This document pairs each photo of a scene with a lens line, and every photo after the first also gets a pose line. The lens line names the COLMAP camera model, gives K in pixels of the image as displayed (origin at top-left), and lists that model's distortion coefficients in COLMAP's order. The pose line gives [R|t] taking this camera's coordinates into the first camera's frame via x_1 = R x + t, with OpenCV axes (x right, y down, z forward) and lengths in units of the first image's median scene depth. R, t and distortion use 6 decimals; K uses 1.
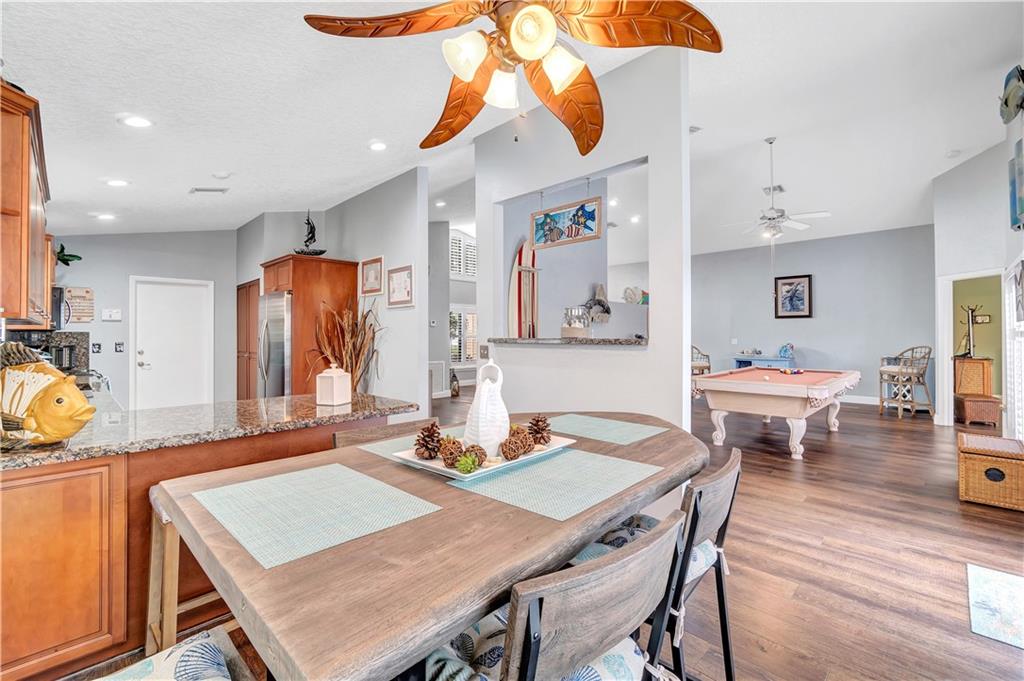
lens RADIAL K [[444.8, 0, 506.8], [0, 444.8, 332.1], [0, 0, 1]] dist [-0.000364, 0.000037]
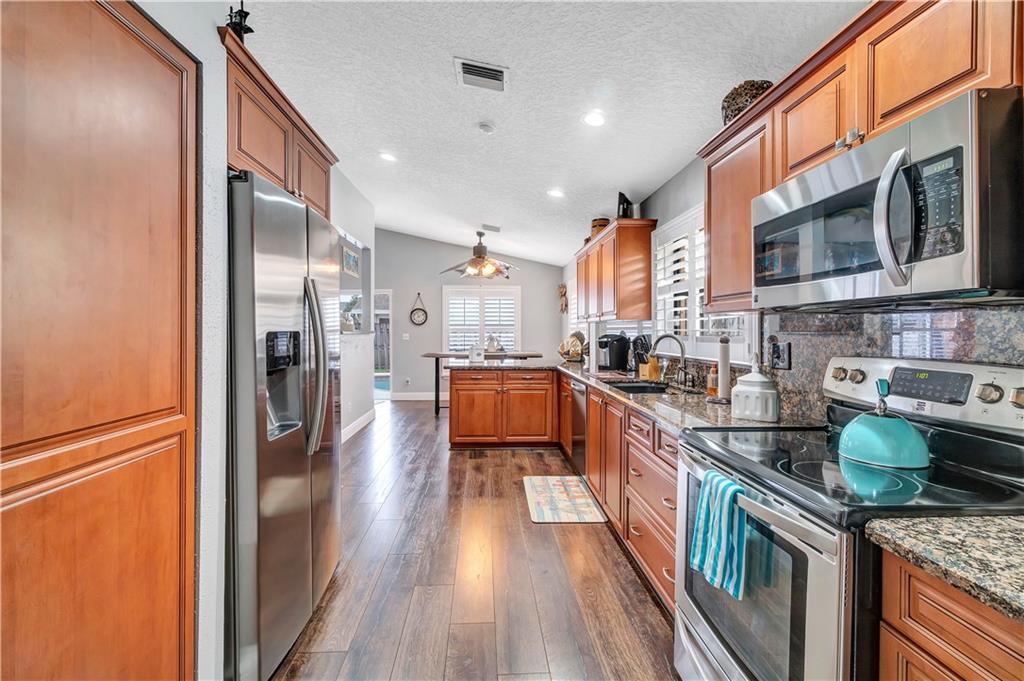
lens RADIAL K [[444.8, 0, 506.8], [0, 444.8, 332.1], [0, 0, 1]] dist [-0.000364, 0.000037]
pose [[-0.744977, -0.000341, 0.667090, -0.851013], [-0.002293, 0.999995, -0.002050, 0.013245], [-0.667086, -0.003057, -0.744974, 1.111814]]
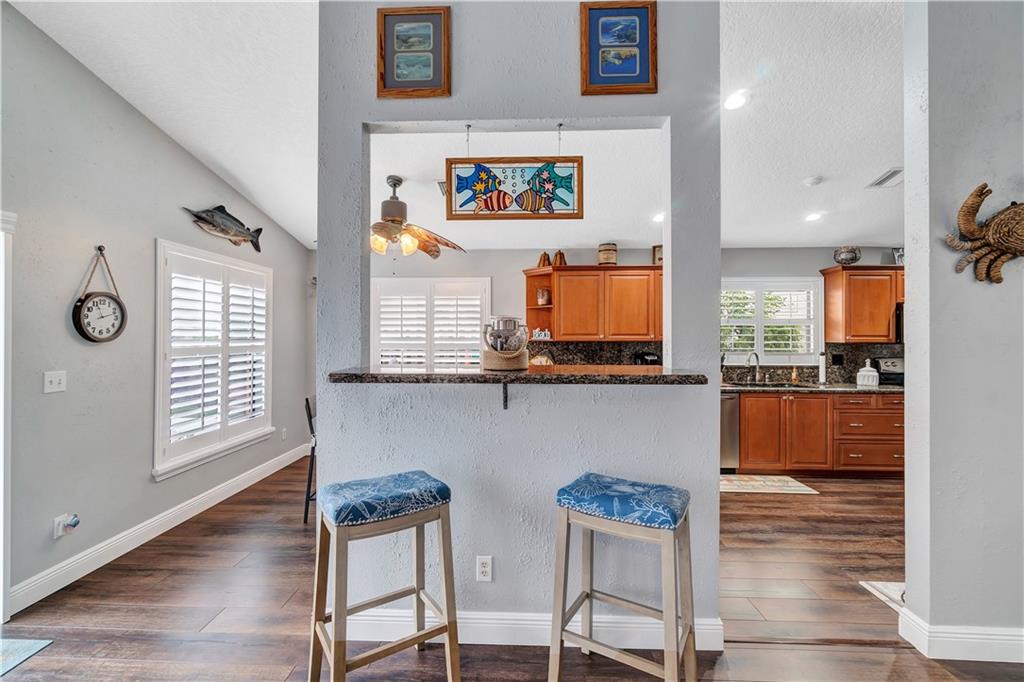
lens RADIAL K [[444.8, 0, 506.8], [0, 444.8, 332.6], [0, 0, 1]] dist [-0.000364, 0.000037]
pose [[-0.728474, -0.002828, -0.685067, 0.336855], [0.002490, 0.999974, -0.006775, -0.018889], [0.685068, -0.006642, -0.728448, 0.875561]]
